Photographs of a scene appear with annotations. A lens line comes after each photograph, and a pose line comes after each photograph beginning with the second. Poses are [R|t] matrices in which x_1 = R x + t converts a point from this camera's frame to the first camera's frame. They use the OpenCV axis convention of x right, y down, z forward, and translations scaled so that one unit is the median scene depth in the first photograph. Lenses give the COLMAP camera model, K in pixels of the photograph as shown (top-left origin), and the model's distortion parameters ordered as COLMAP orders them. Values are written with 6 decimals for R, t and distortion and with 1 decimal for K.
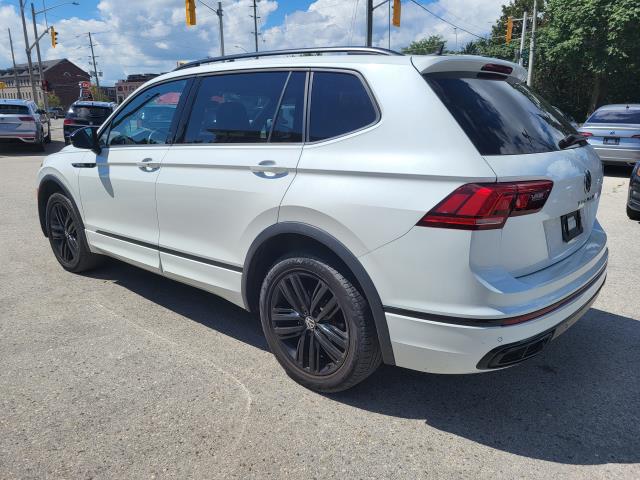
lens RADIAL K [[481.9, 0, 325.7], [0, 481.9, 235.9], [0, 0, 1]] dist [0.079717, -0.068651]
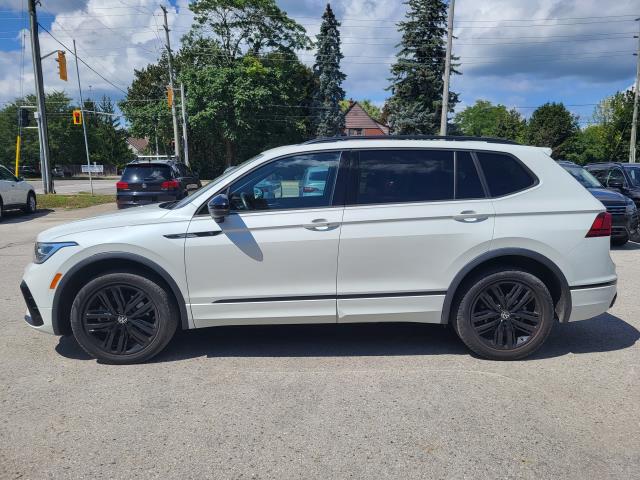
lens RADIAL K [[481.9, 0, 326.1], [0, 481.9, 238.5], [0, 0, 1]] dist [0.079717, -0.068651]
pose [[0.727160, -0.094971, 0.679866, -1.339829], [0.167167, 0.985068, -0.041190, -0.079205], [-0.665803, 0.143603, 0.732178, 0.213103]]
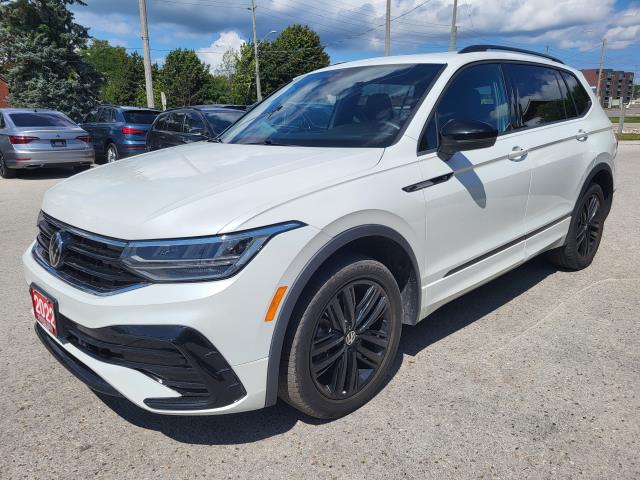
lens RADIAL K [[481.9, 0, 320.7], [0, 481.9, 240.5], [0, 0, 1]] dist [0.079717, -0.068651]
pose [[0.086756, -0.250900, 0.964118, -1.586926], [0.262737, 0.939266, 0.220790, -0.350352], [-0.960959, 0.234155, 0.147407, 1.505972]]
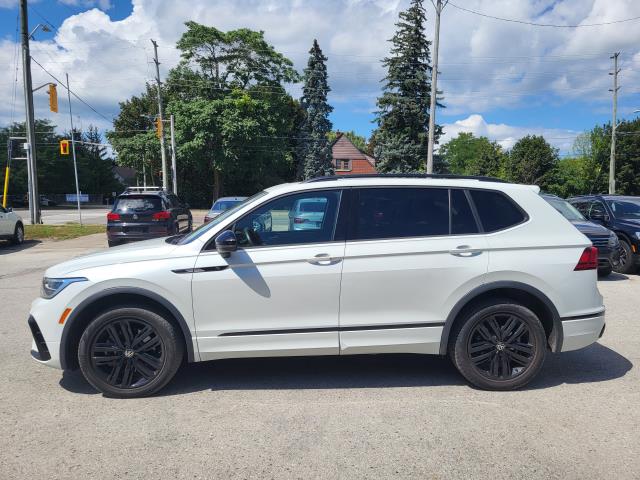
lens RADIAL K [[481.9, 0, 325.4], [0, 481.9, 240.8], [0, 0, 1]] dist [0.079717, -0.068651]
pose [[0.709057, -0.058481, 0.702722, -1.409583], [0.170954, 0.981082, -0.090849, -0.099537], [-0.684114, 0.184550, 0.705641, 0.199947]]
